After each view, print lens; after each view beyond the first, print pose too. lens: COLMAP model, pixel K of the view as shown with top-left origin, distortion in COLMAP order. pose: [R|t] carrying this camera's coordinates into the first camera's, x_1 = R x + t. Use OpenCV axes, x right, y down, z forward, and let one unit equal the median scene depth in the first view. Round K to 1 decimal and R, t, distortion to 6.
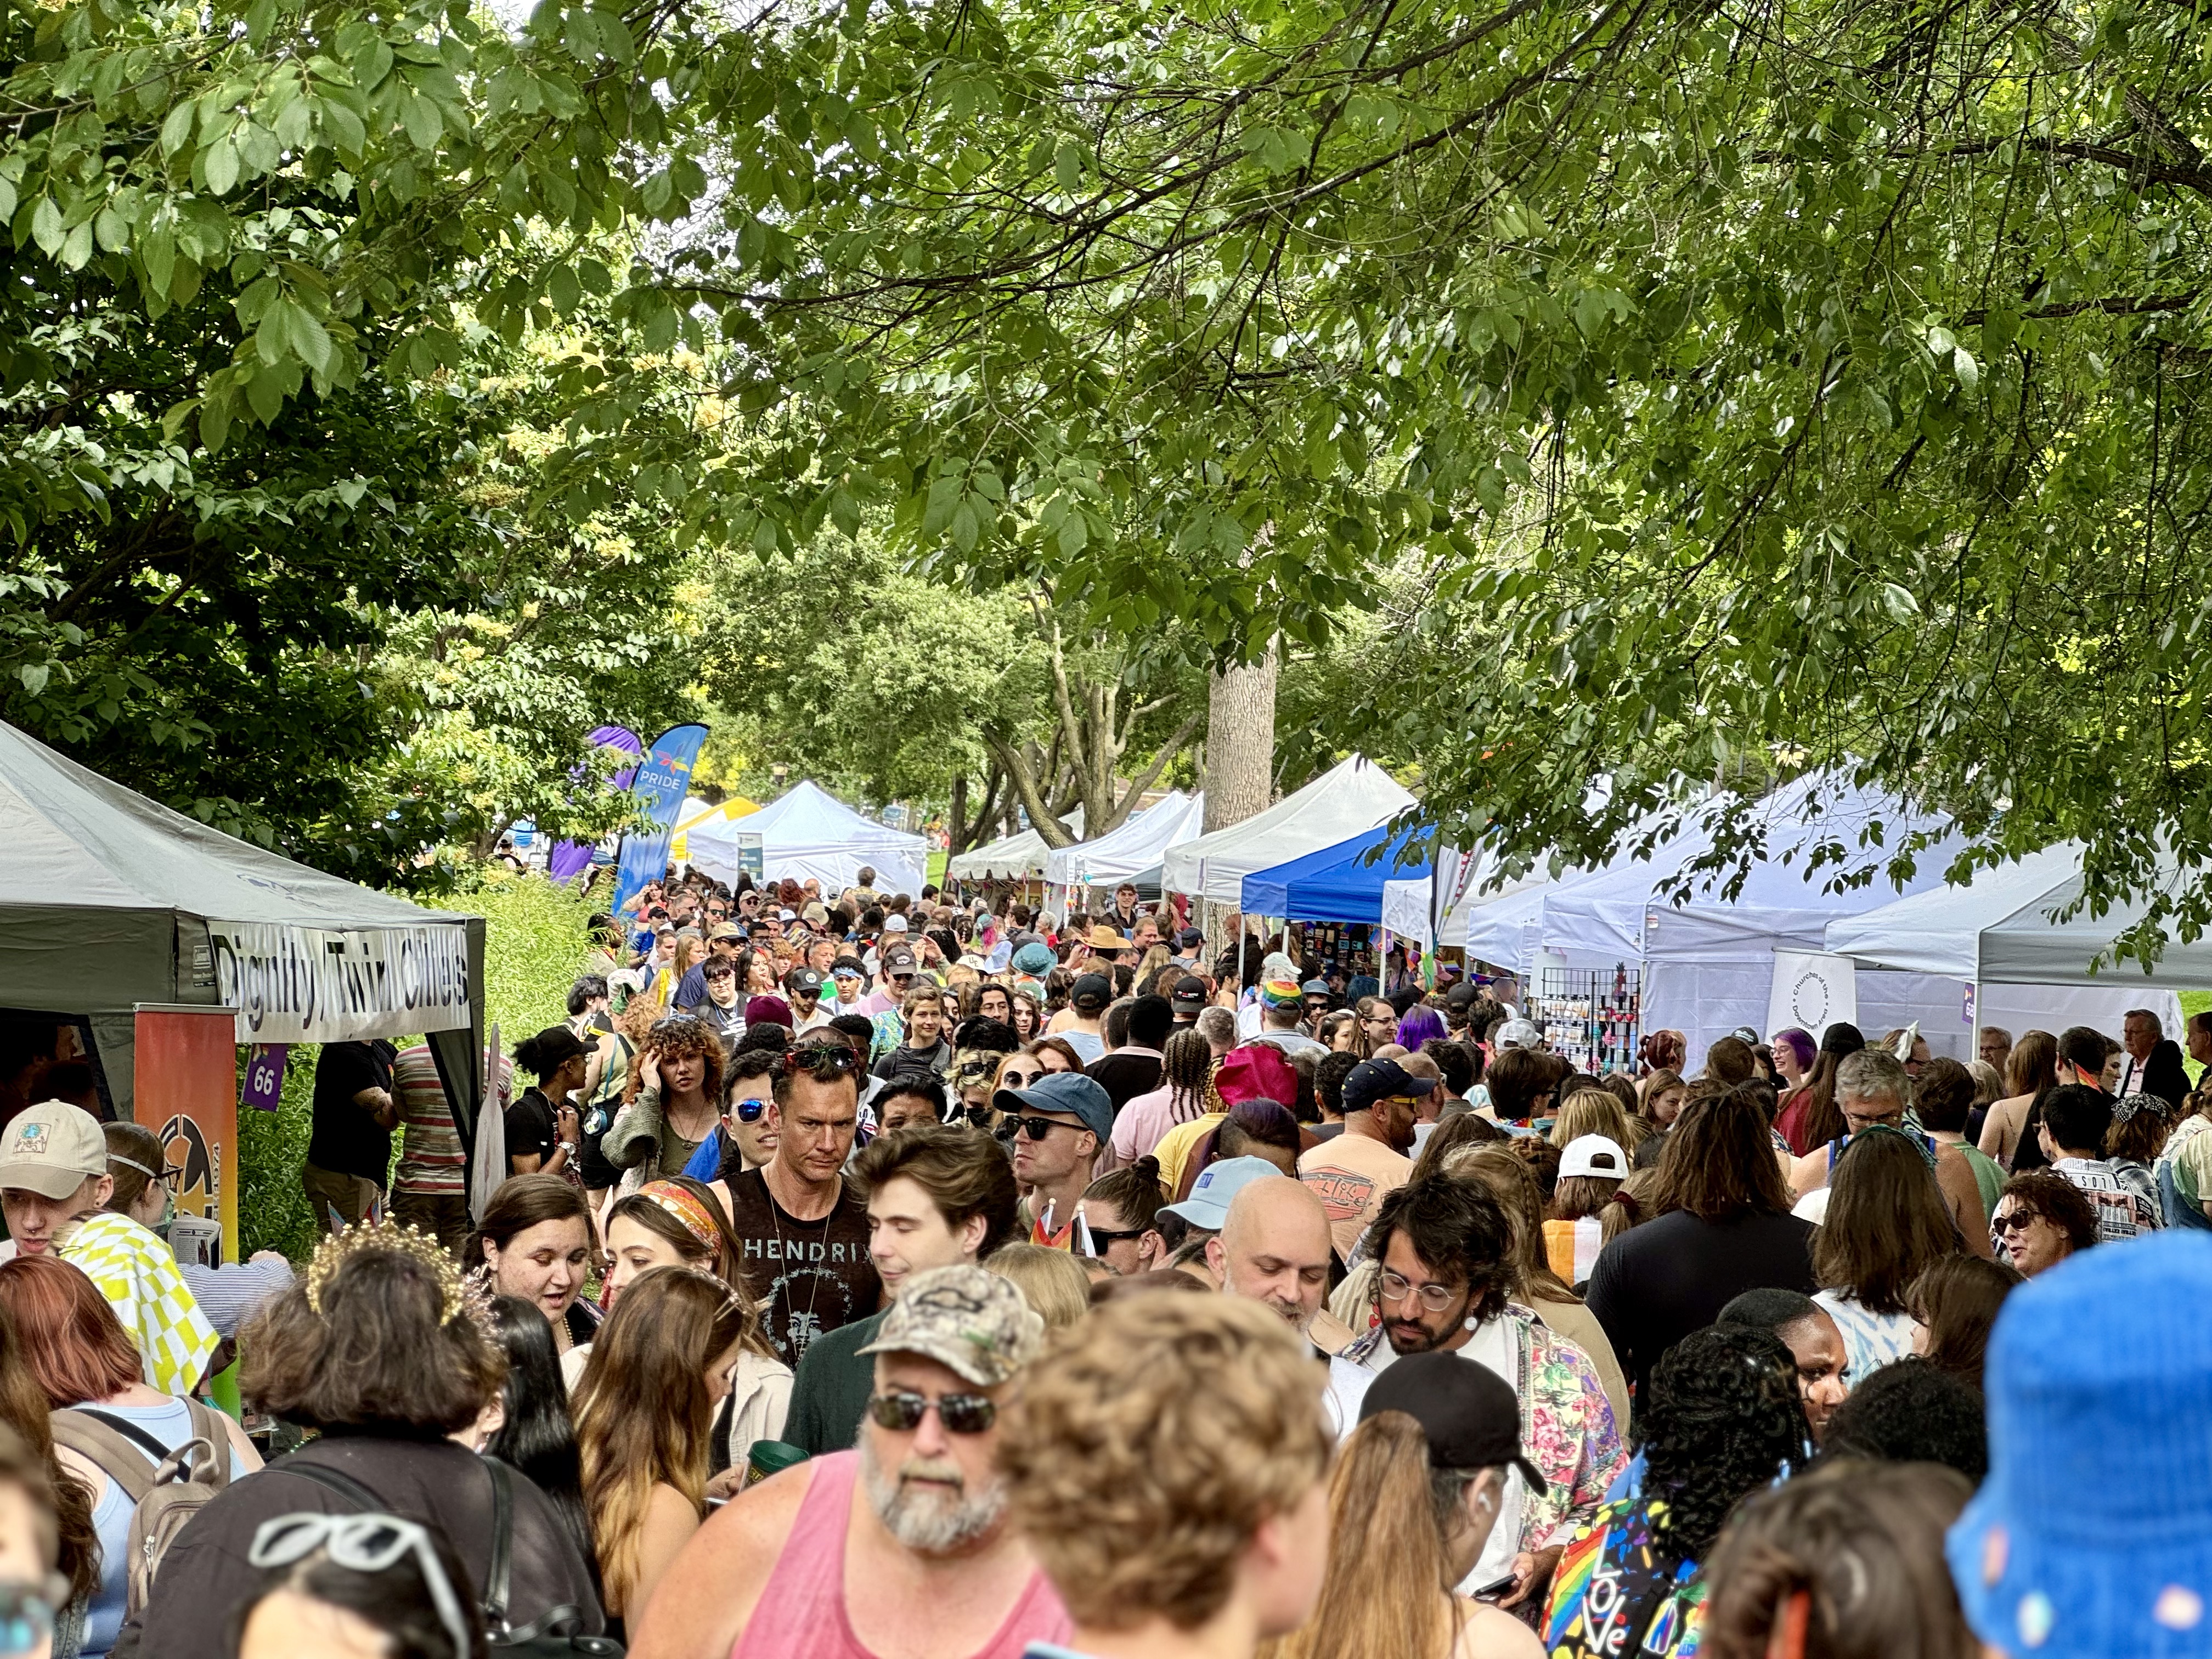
lens RADIAL K [[4984.8, 0, 1105.5], [0, 4984.8, 828.8], [0, 0, 1]] dist [-0.013402, 0.000000]
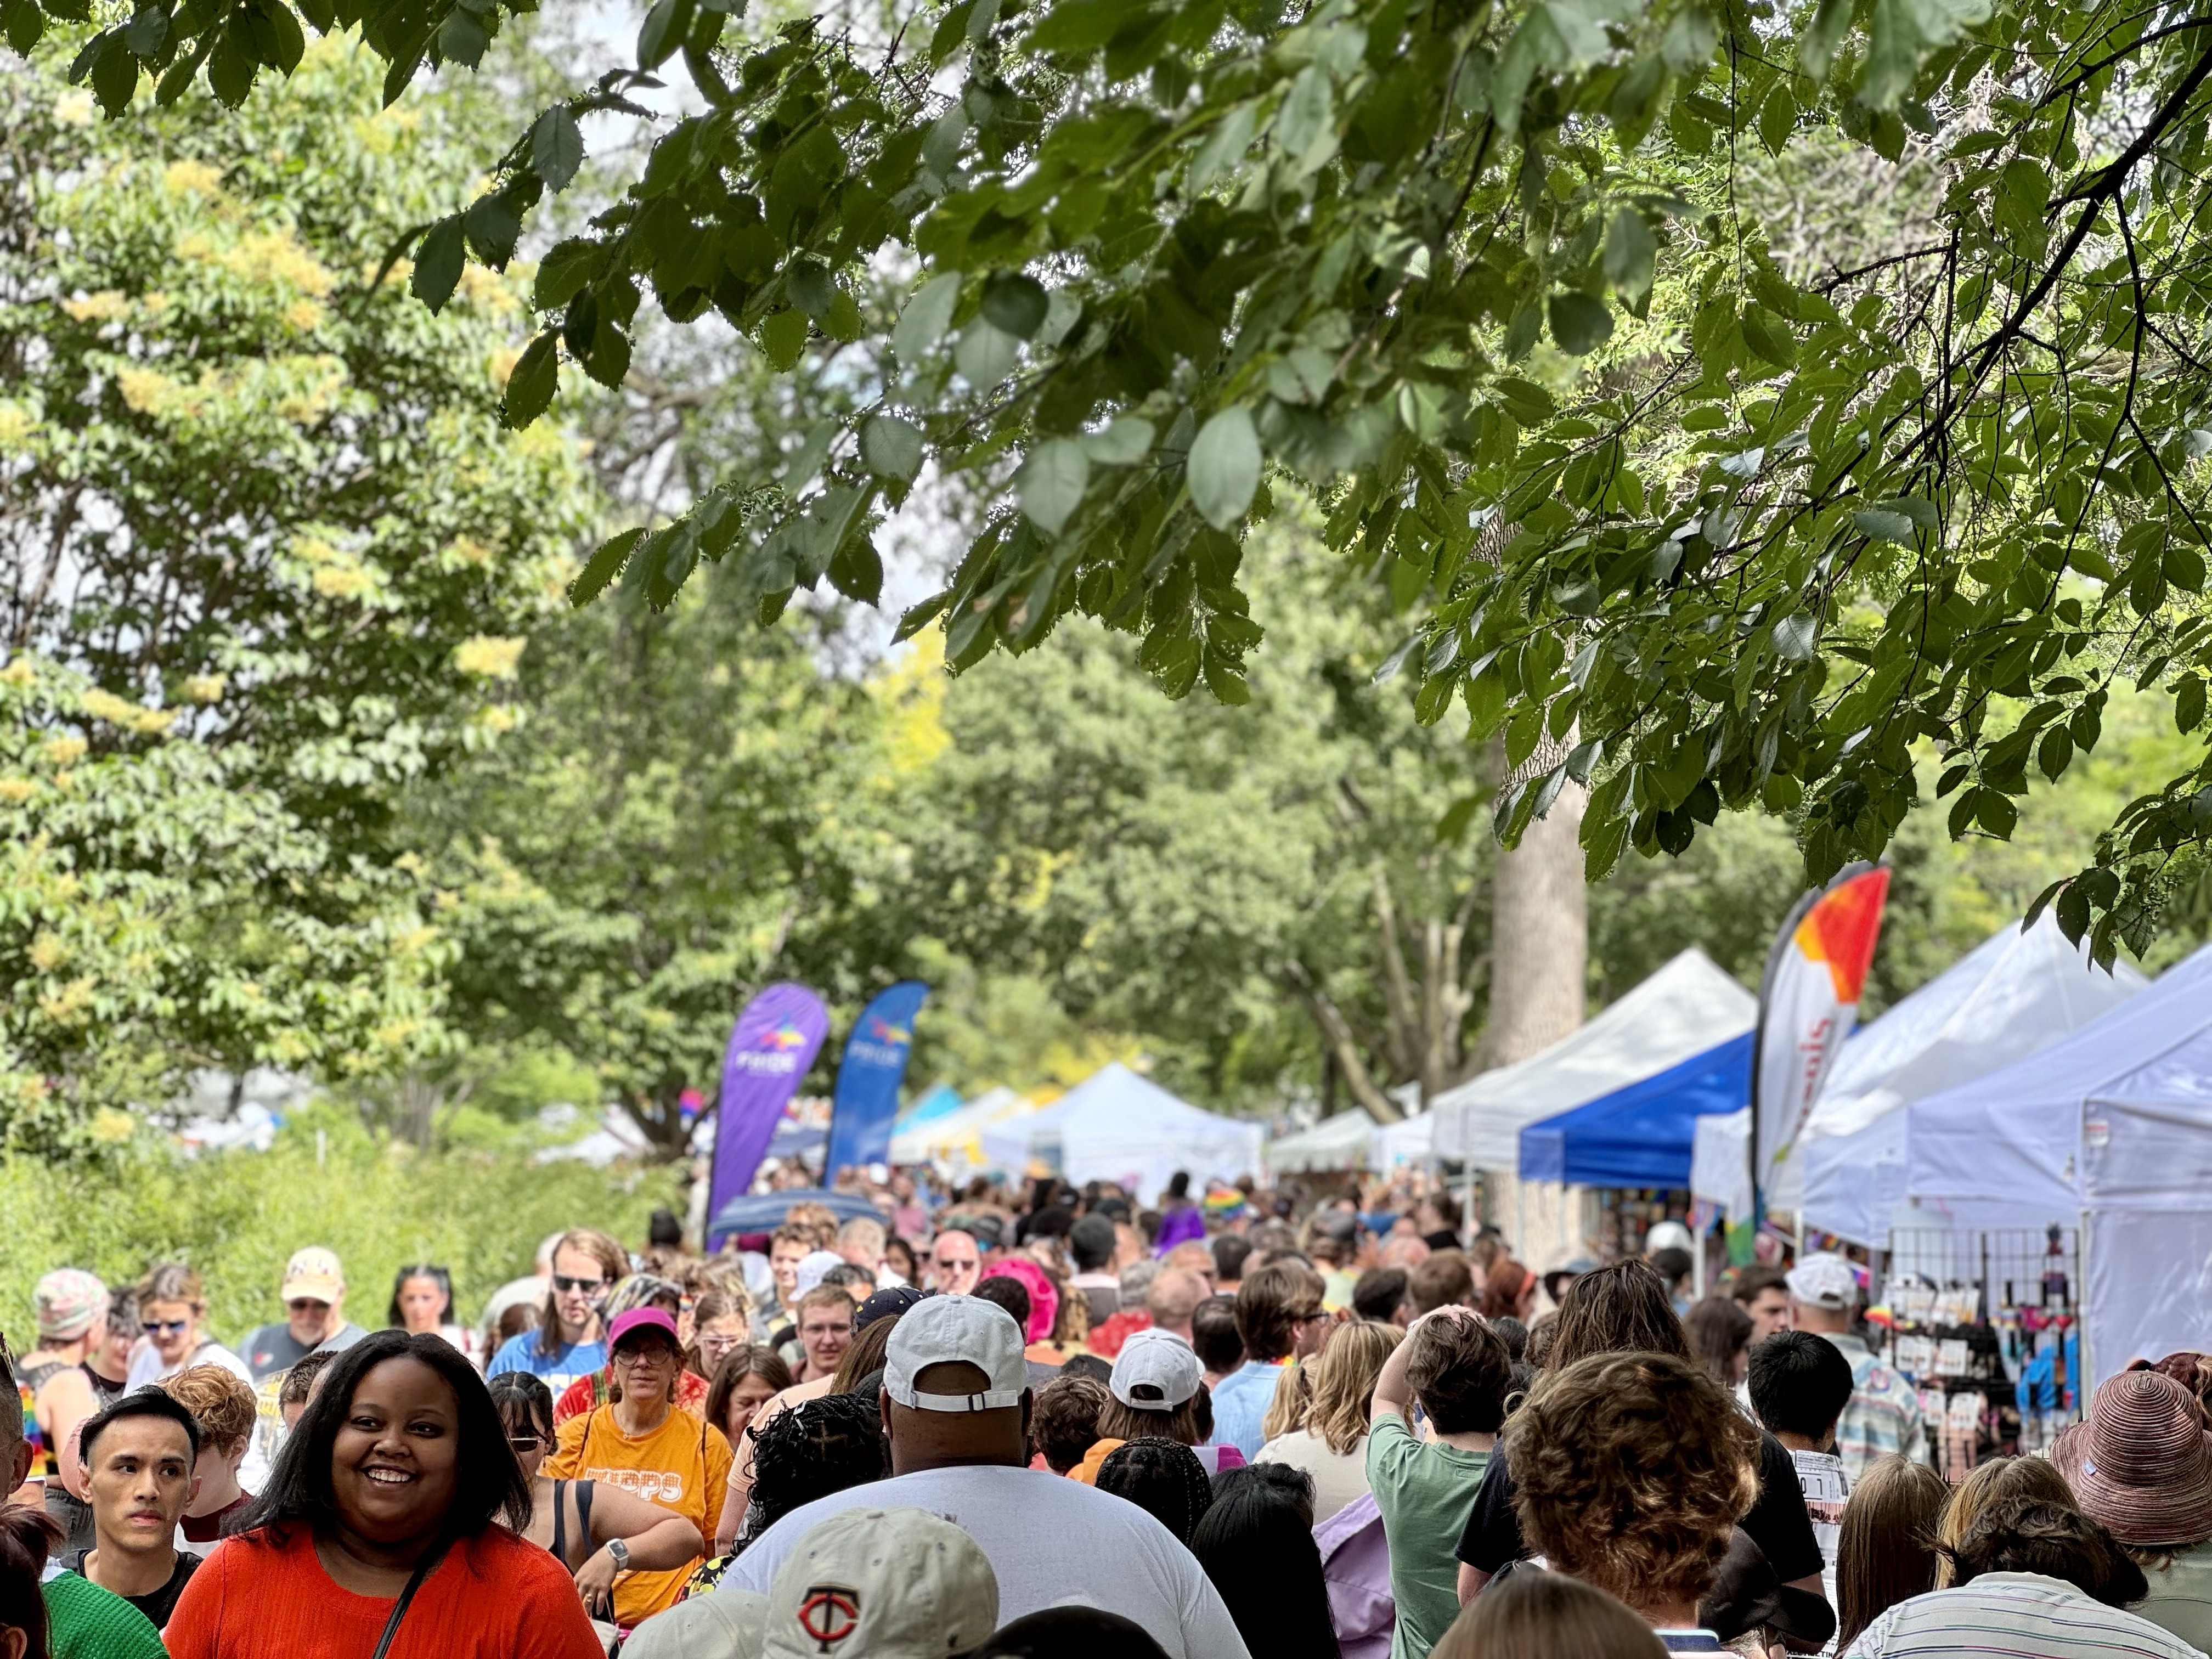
lens RADIAL K [[4984.8, 0, 1107.0], [0, 4984.8, 831.0], [0, 0, 1]] dist [-0.013402, 0.000000]
pose [[0.994999, -0.032945, -0.094300, 0.048819], [0.026864, 0.997521, -0.065046, 0.015435], [0.096209, 0.062188, 0.993417, 0.404277]]
